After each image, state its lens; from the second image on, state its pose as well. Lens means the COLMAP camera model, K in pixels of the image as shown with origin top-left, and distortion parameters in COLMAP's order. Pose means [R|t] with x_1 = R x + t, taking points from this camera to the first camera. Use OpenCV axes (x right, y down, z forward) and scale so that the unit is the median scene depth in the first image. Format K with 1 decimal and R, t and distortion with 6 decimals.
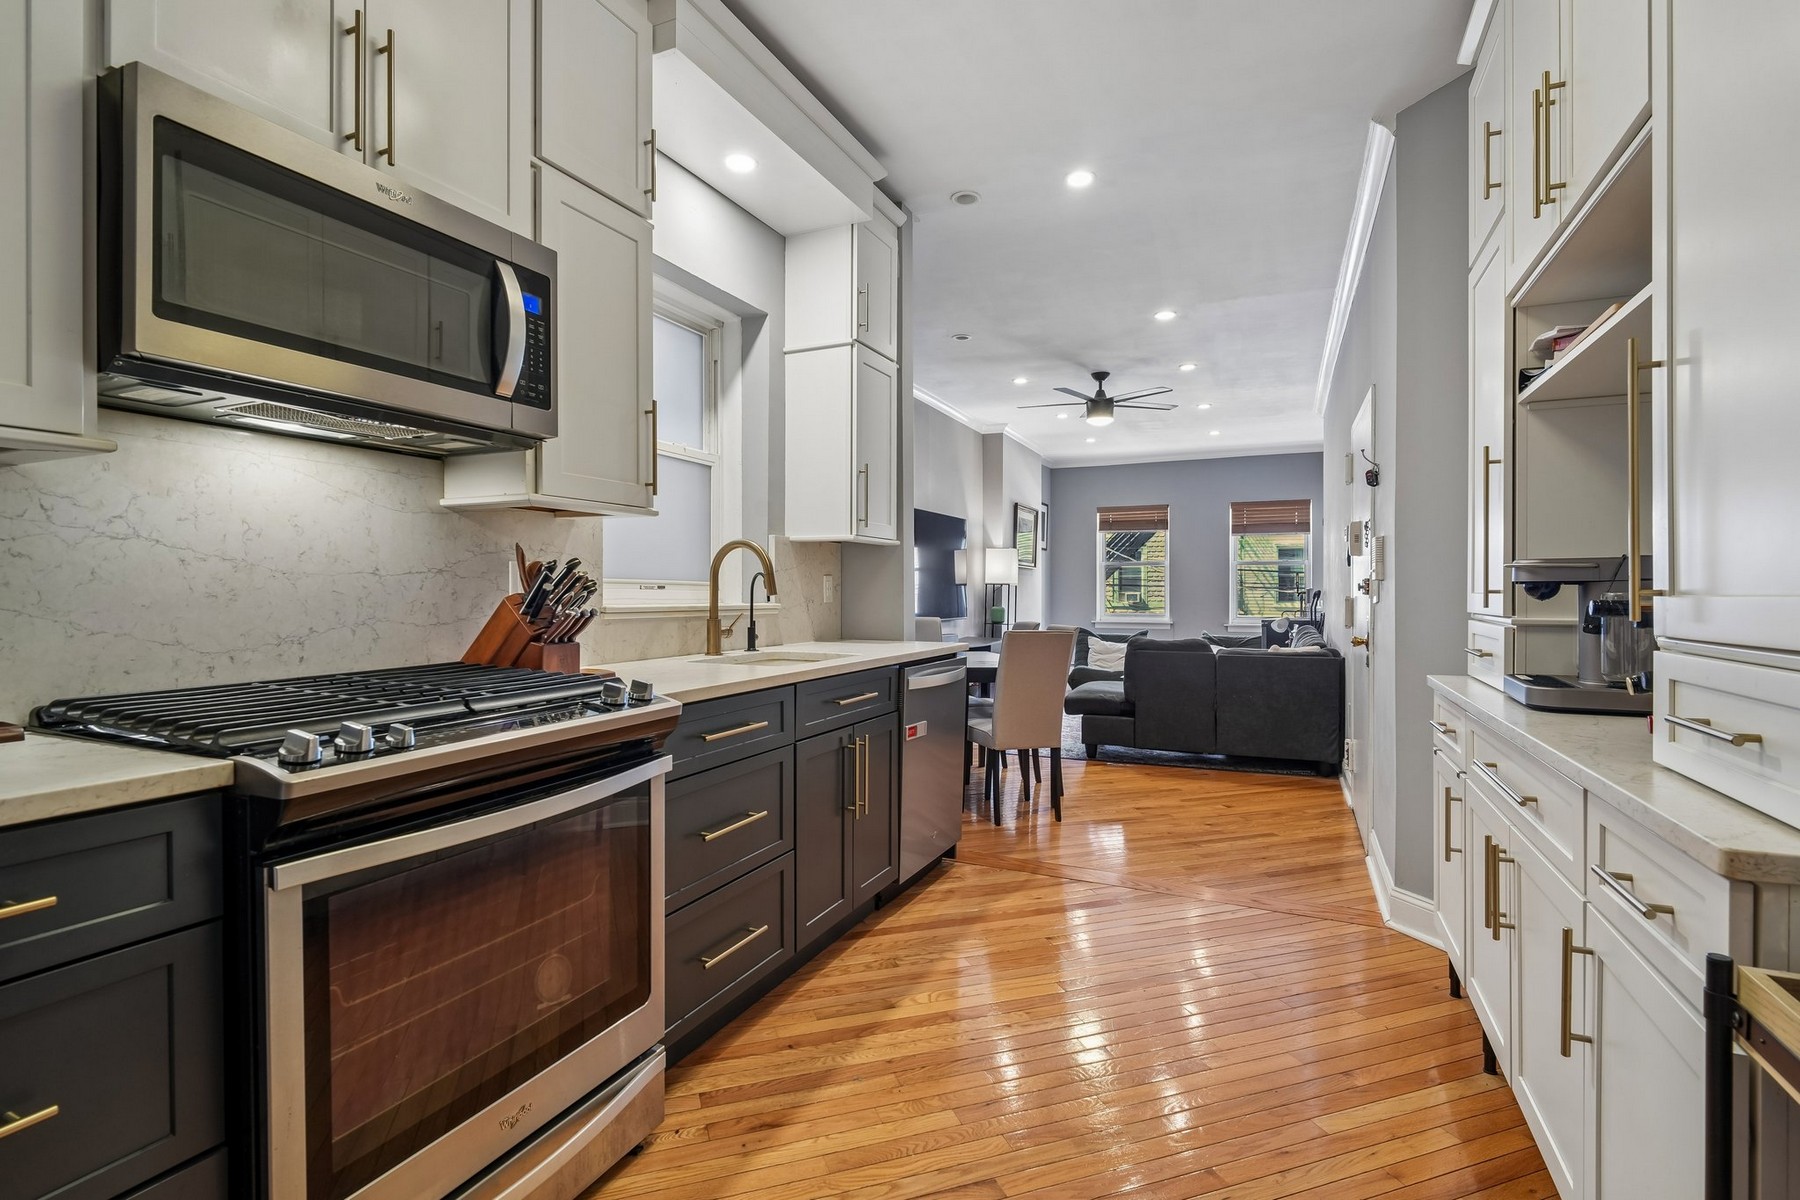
lens RADIAL K [[838.6, 0, 895.1], [0, 838.6, 592.9], [0, 0, 1]] dist [0.004736, -0.008279]
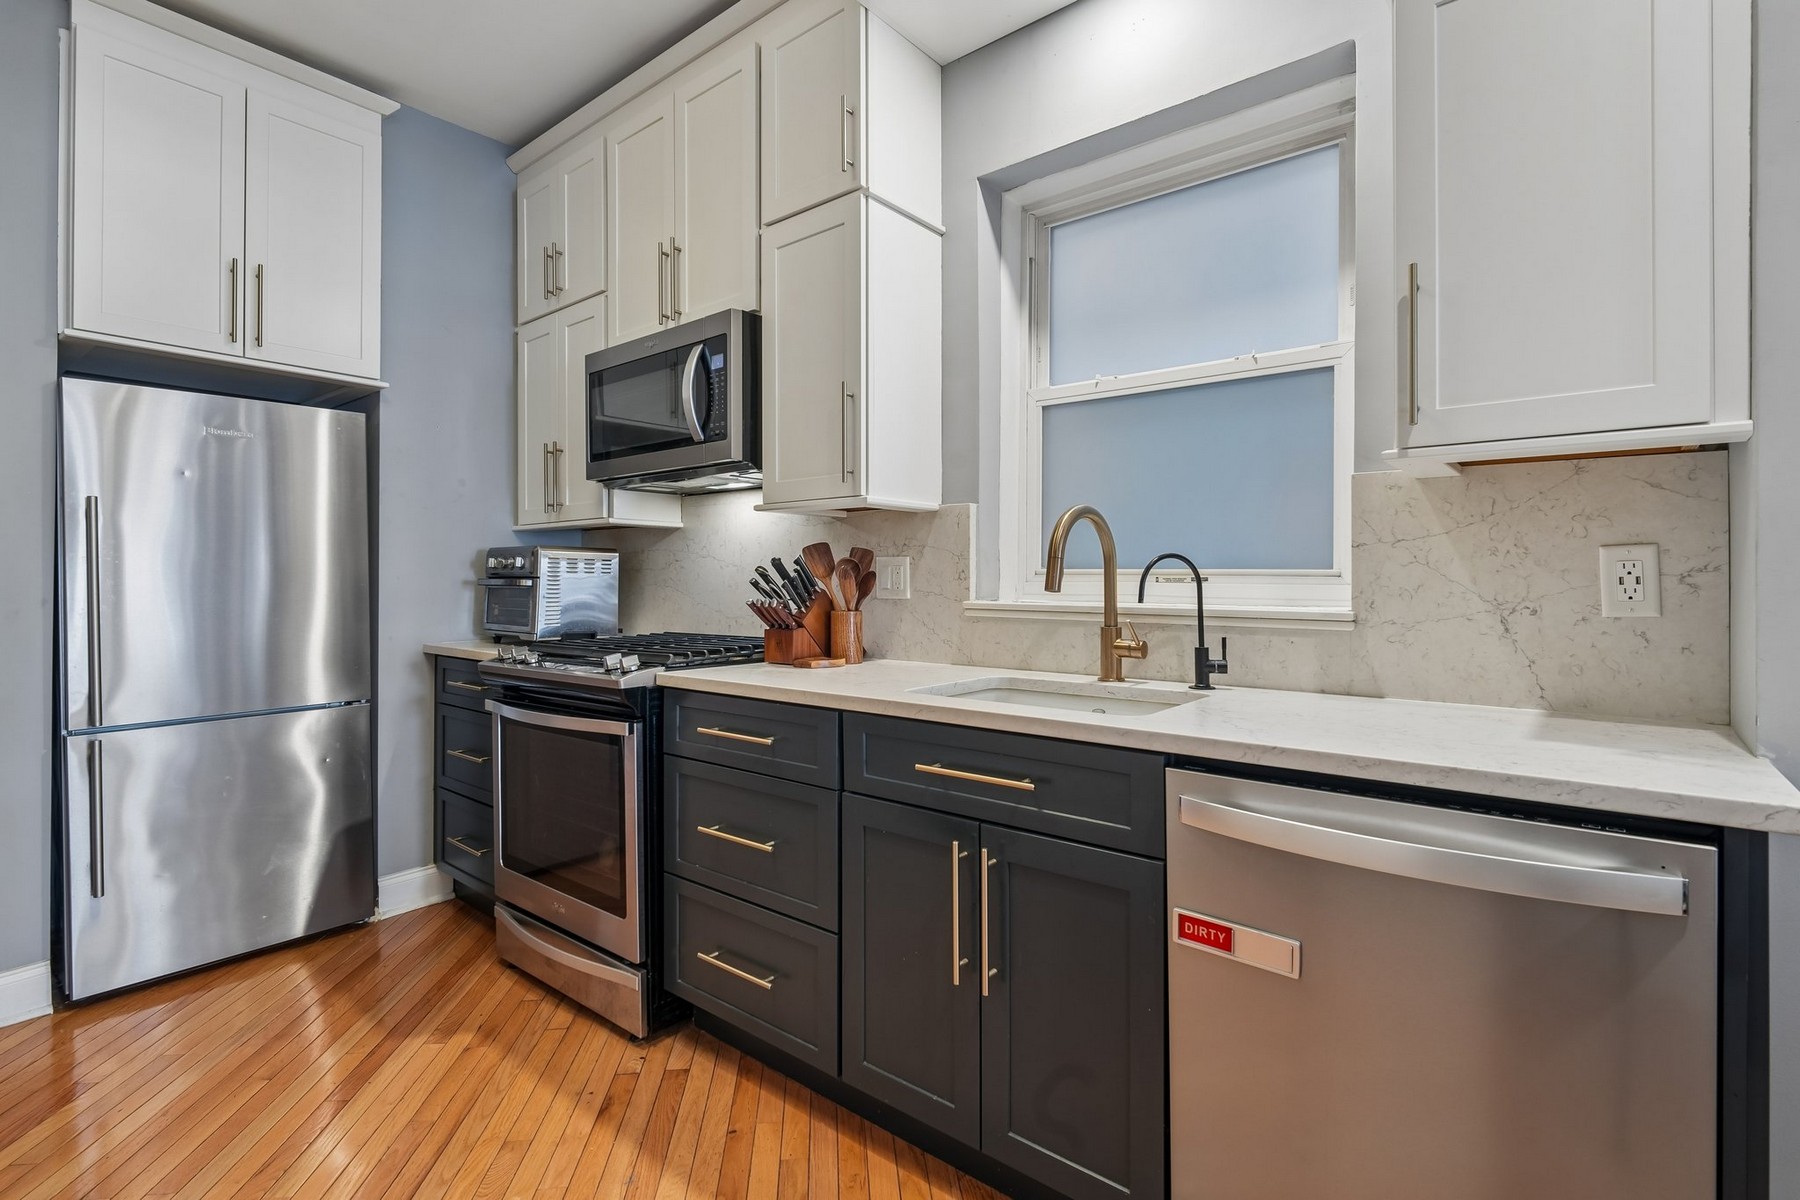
lens RADIAL K [[844.1, 0, 899.2], [0, 844.1, 580.0], [0, 0, 1]] dist [-0.000374, -0.001188]
pose [[-0.248459, -0.004097, -0.968634, 0.157189], [-0.003910, 0.999987, -0.003227, -0.000996], [0.968635, 0.002985, -0.248472, 0.332295]]
